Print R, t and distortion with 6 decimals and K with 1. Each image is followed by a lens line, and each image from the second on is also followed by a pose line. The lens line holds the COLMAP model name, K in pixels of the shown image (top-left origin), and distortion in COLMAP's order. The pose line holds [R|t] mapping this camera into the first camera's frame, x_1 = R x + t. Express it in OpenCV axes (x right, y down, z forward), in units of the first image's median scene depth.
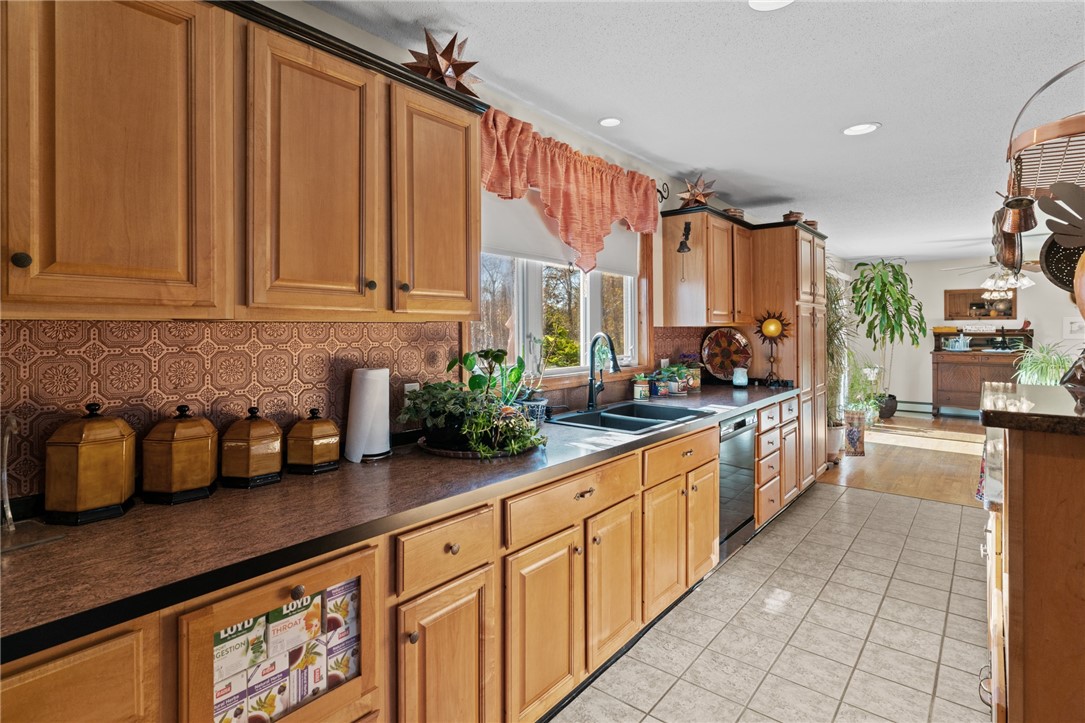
lens RADIAL K [[540.8, 0, 537.5], [0, 540.8, 327.9], [0, 0, 1]] dist [0.003818, 0.001156]
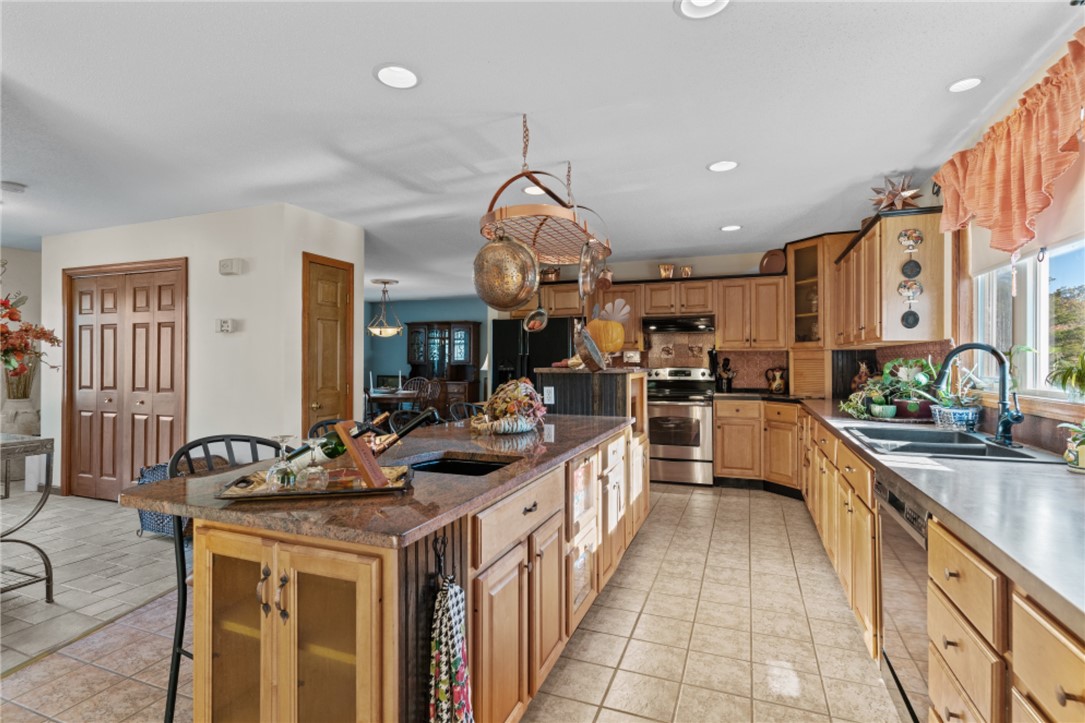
lens RADIAL K [[520.9, 0, 540.6], [0, 520.9, 358.5], [0, 0, 1]] dist [0.003107, 0.002608]
pose [[-0.949963, 0.003279, -0.312345, 0.984600], [0.005176, 0.999973, -0.005245, 0.031259], [0.312319, -0.006599, -0.949954, 1.543782]]
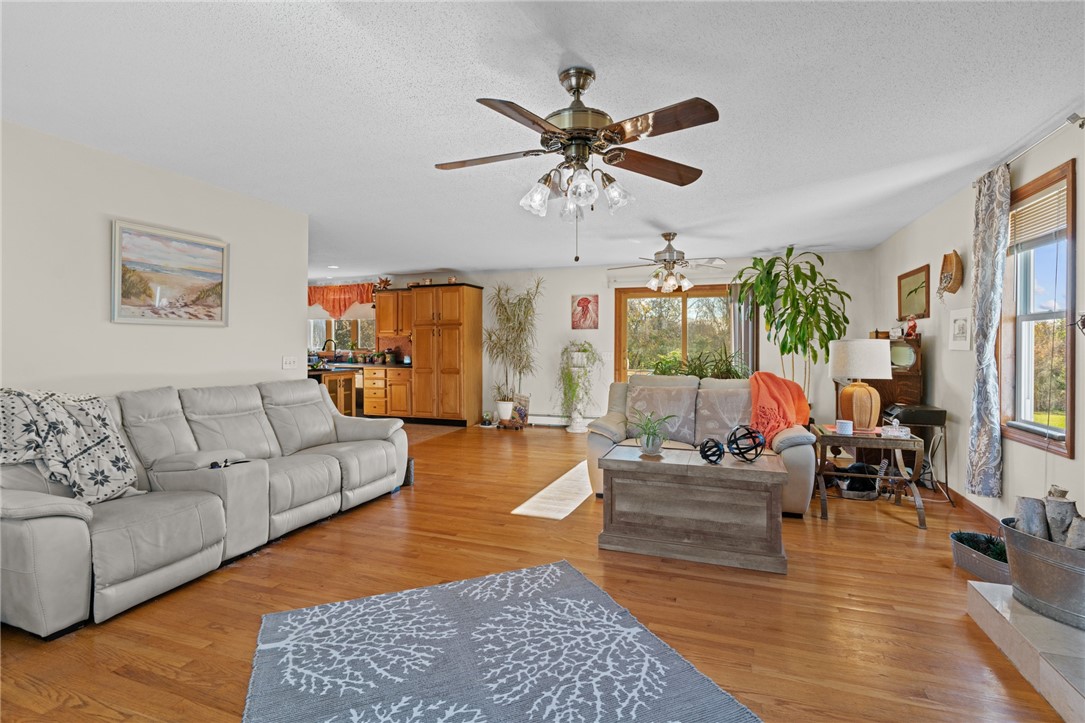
lens RADIAL K [[520.9, 0, 539.3], [0, 520.9, 351.1], [0, 0, 1]] dist [0.003107, 0.002608]
pose [[0.344463, 0.016545, -0.938654, 3.661734], [0.000616, 0.999840, 0.017849, 0.023473], [0.938800, -0.006727, 0.344398, 1.106632]]
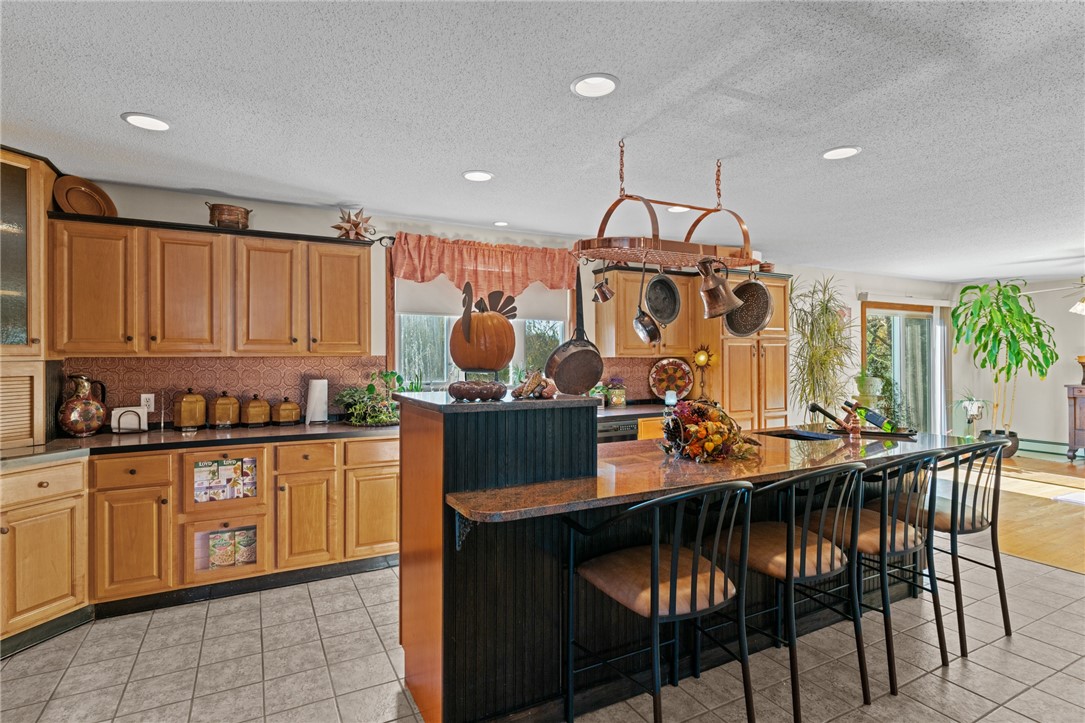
lens RADIAL K [[540.8, 0, 541.2], [0, 540.8, 359.8], [0, 0, 1]] dist [0.003818, 0.001156]
pose [[0.922629, 0.003043, -0.385678, 0.831519], [0.000397, 0.999961, 0.008841, -0.010600], [0.385690, -0.008310, 0.922591, -0.365095]]
